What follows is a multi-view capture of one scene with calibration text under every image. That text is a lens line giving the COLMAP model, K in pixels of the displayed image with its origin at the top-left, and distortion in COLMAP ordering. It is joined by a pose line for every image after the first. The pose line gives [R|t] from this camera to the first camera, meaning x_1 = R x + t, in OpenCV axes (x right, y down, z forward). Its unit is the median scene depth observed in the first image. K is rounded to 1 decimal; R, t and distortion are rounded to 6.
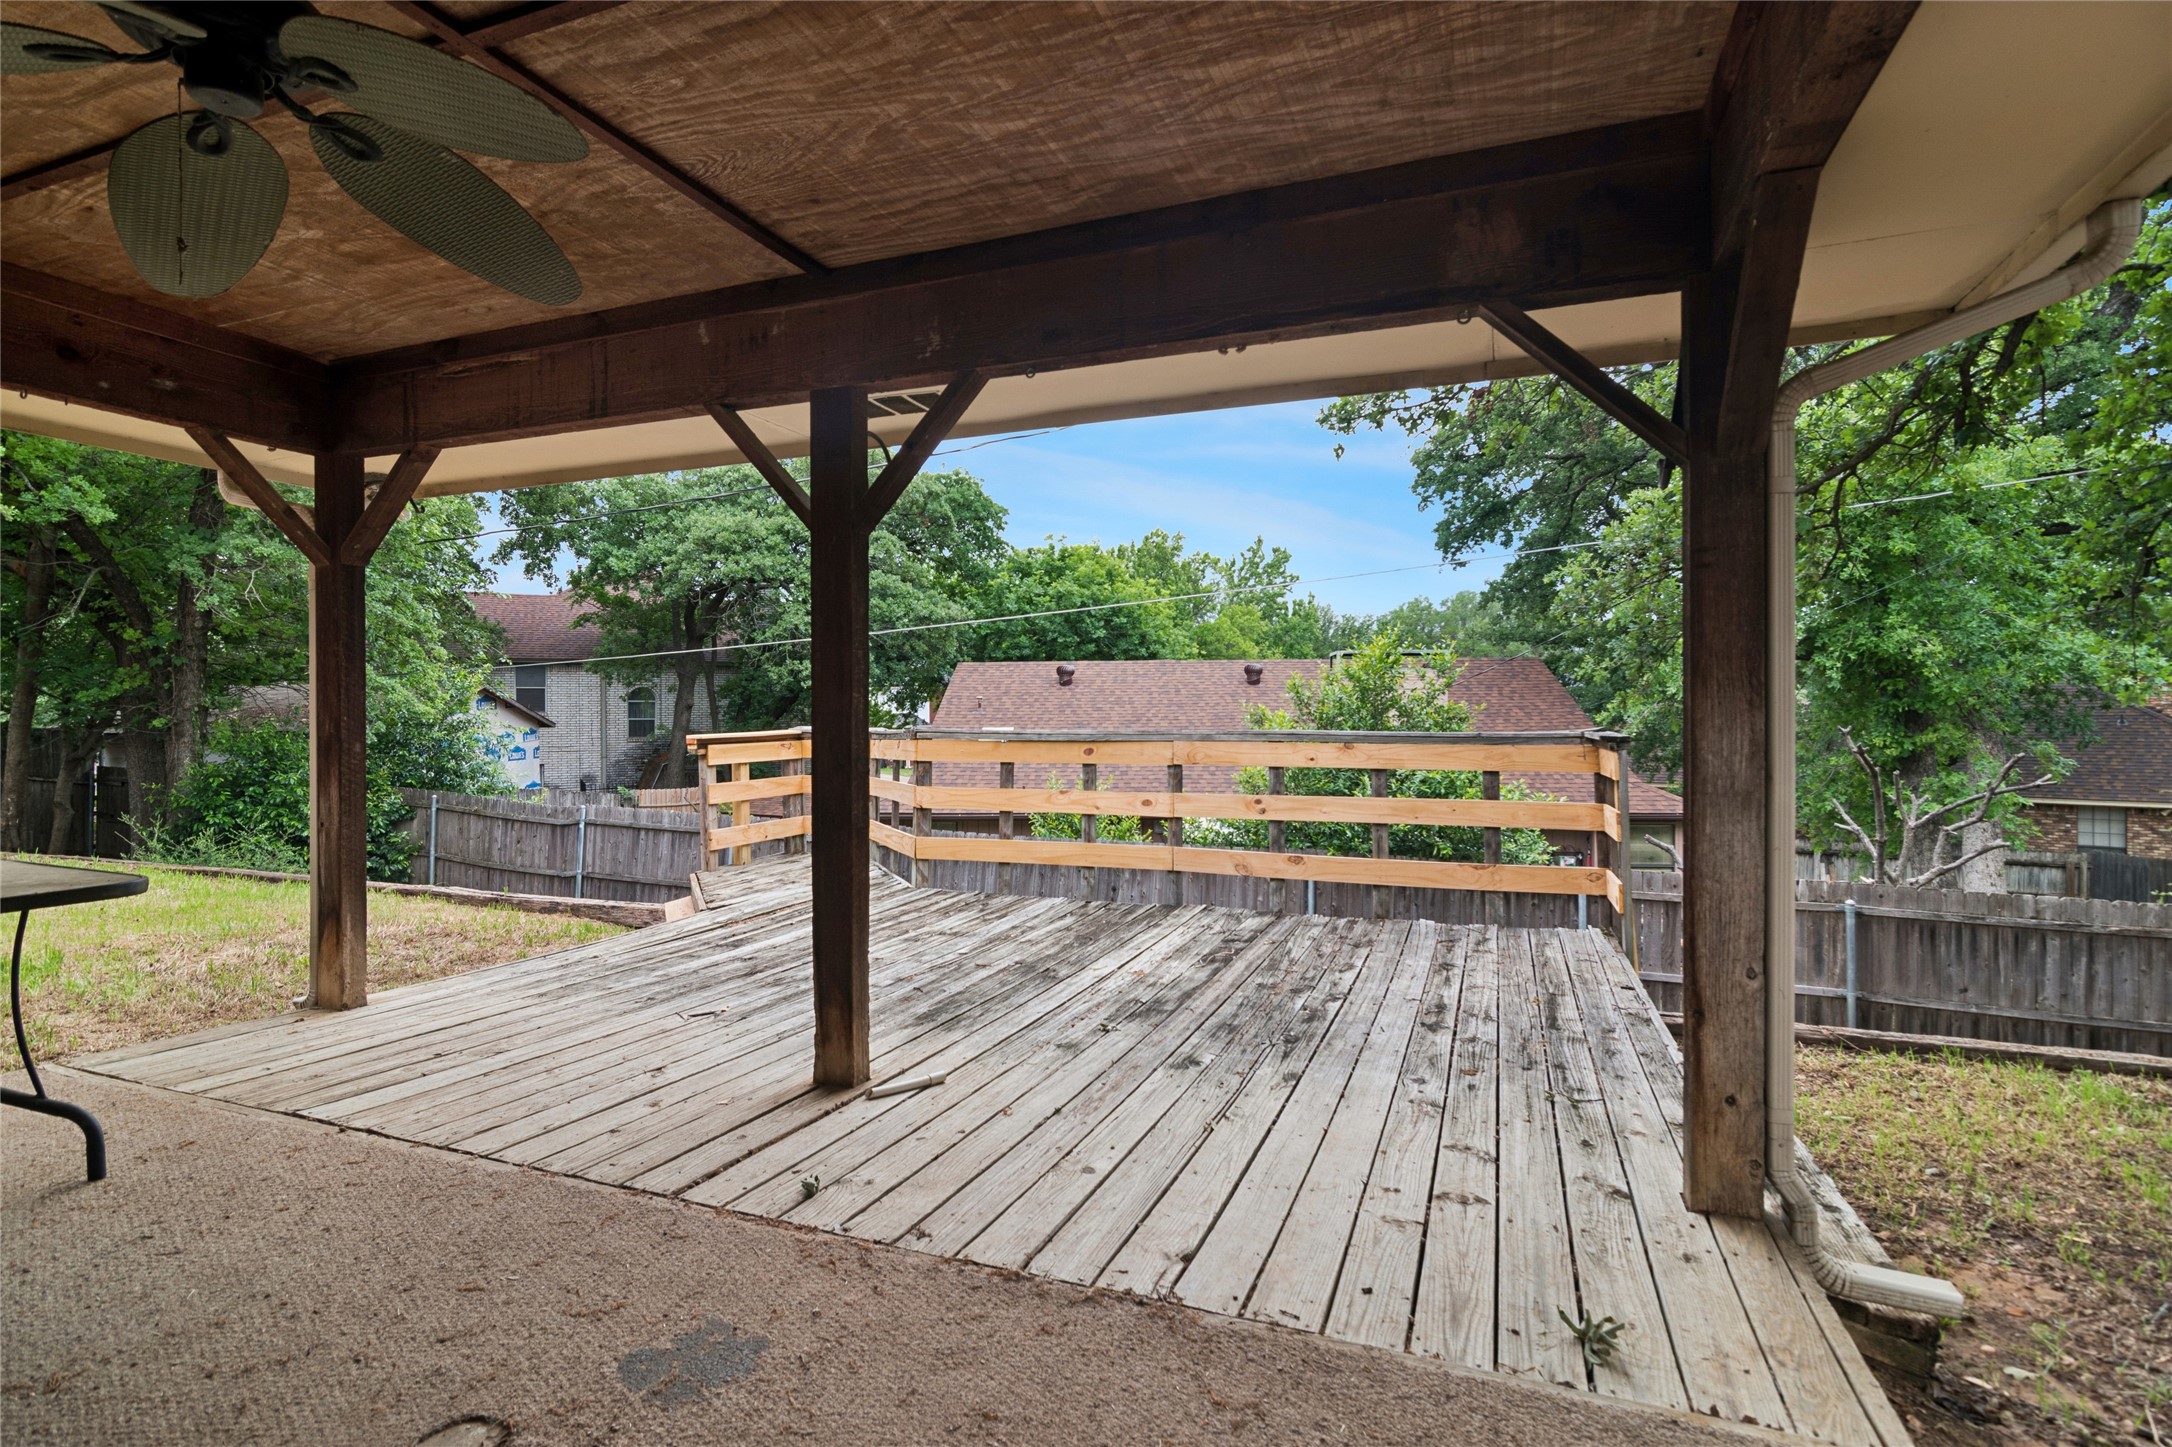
lens RADIAL K [[1042.6, 0, 1096.0], [0, 1042.6, 710.3], [0, 0, 1]] dist [-0.000562, 0.000562]
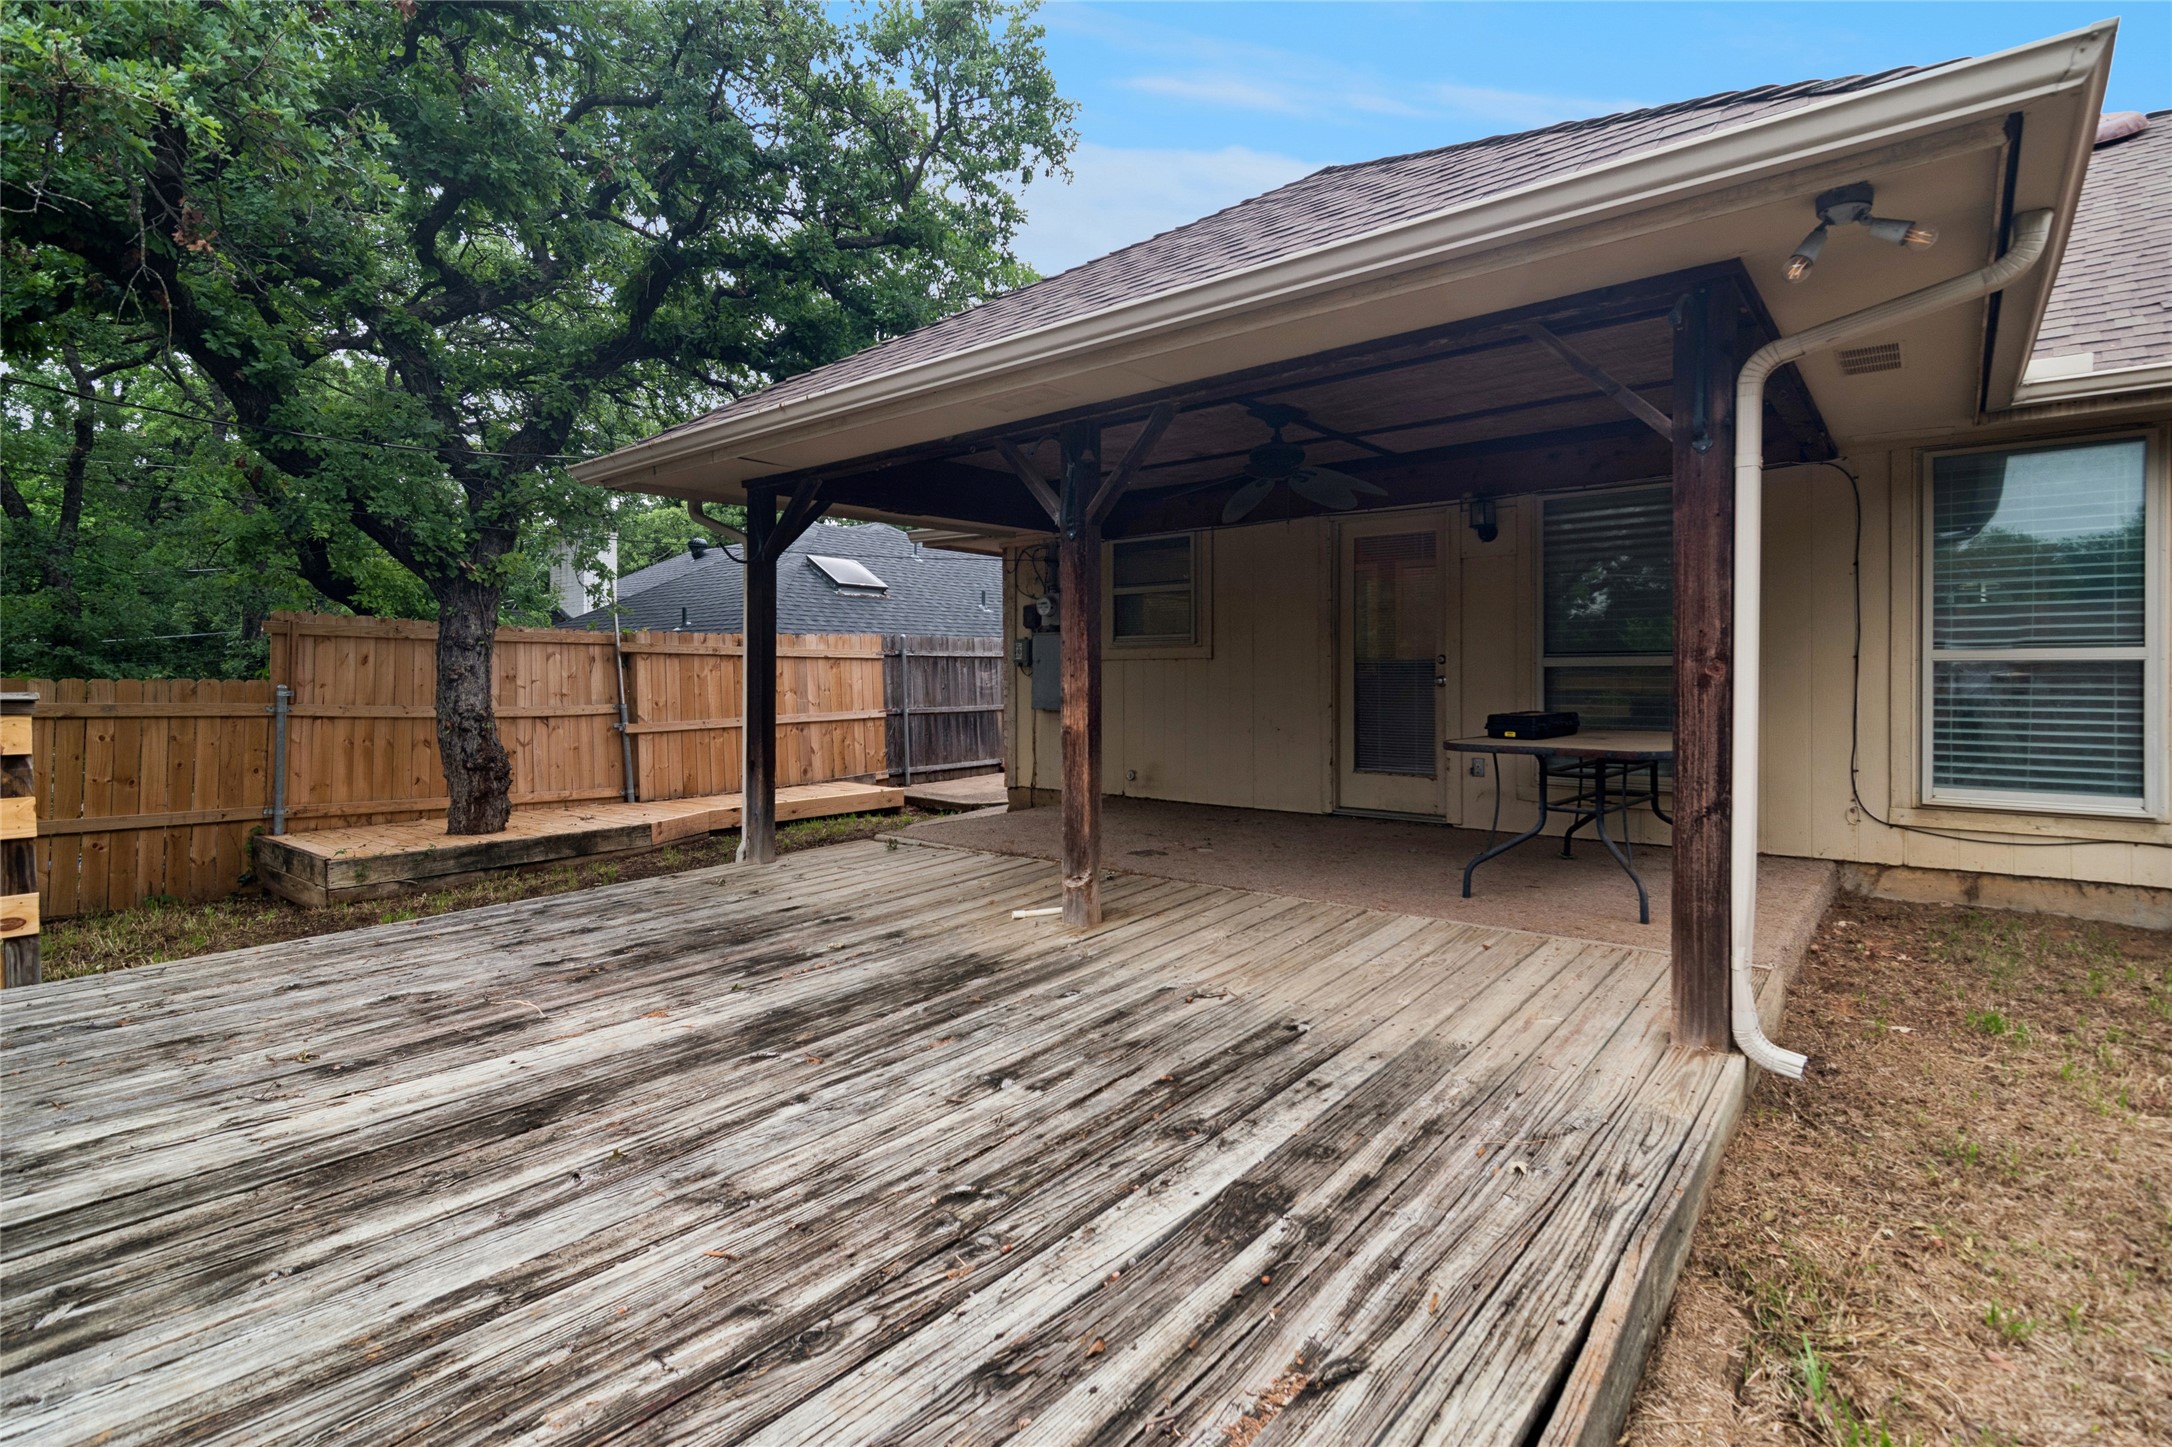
lens RADIAL K [[1042.6, 0, 1096.0], [0, 1042.6, 710.3], [0, 0, 1]] dist [-0.000562, 0.000562]
pose [[-0.951384, -0.002534, 0.307996, -0.558704], [0.007528, 0.999476, 0.031476, 0.023679], [-0.307915, 0.032264, -0.950867, 1.866674]]
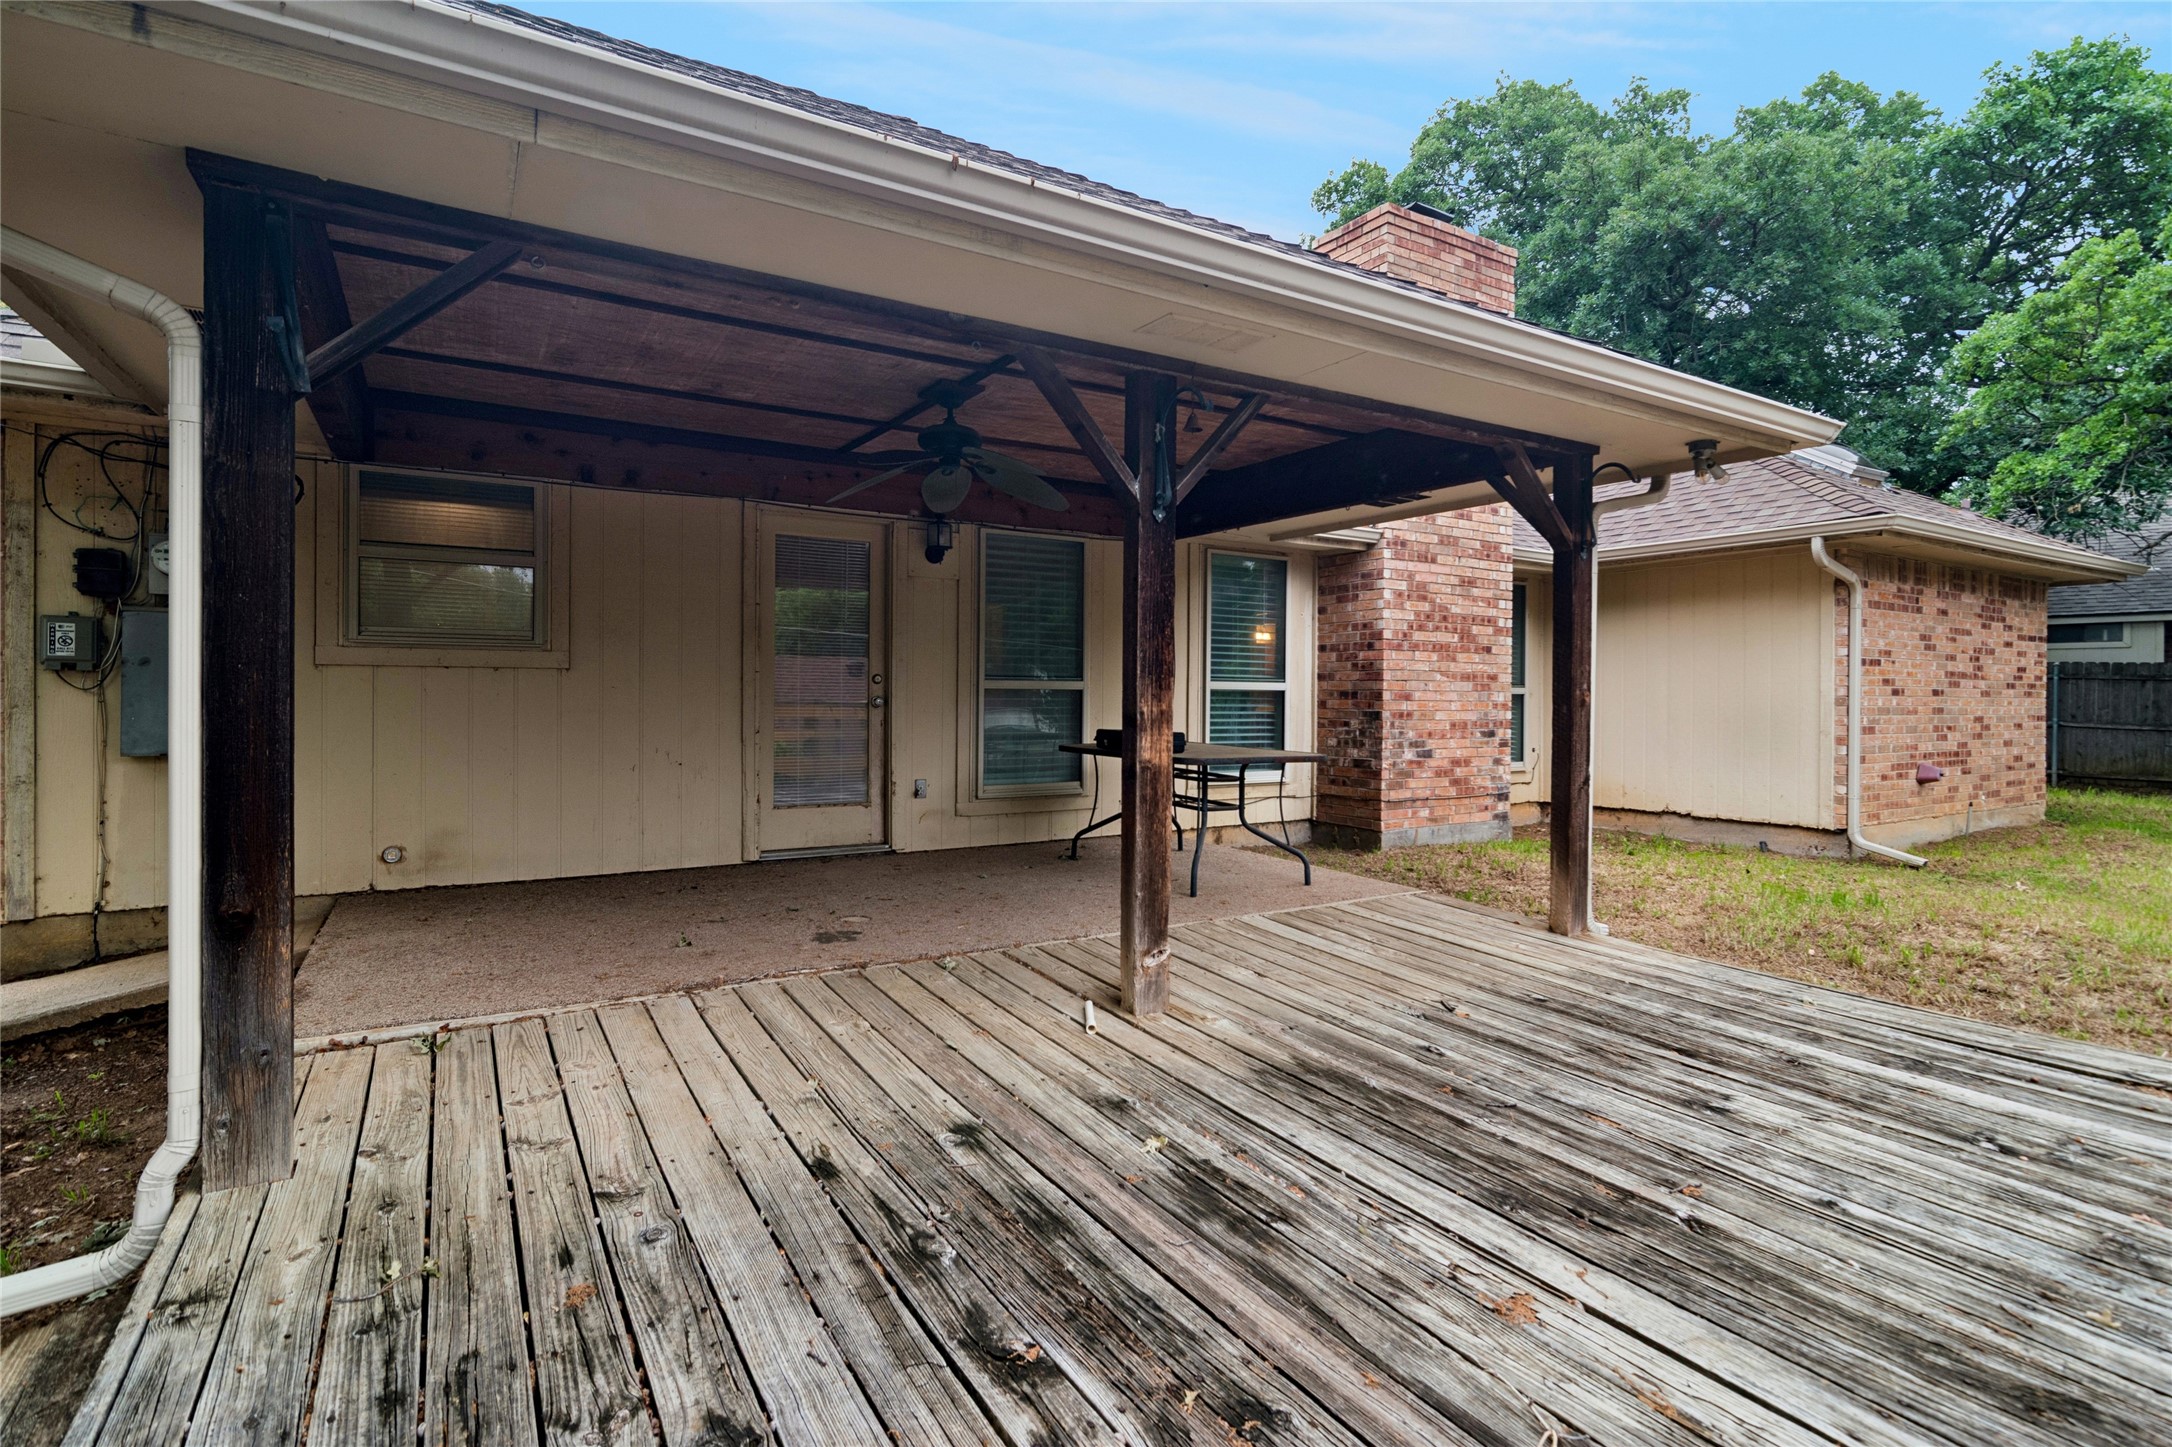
lens RADIAL K [[1042.6, 0, 1096.0], [0, 1042.6, 710.3], [0, 0, 1]] dist [-0.000562, 0.000562]
pose [[-0.598904, 0.010396, -0.800753, 0.534138], [-0.004103, 0.999863, 0.016049, 0.020019], [0.800810, 0.012898, -0.598780, 1.301814]]
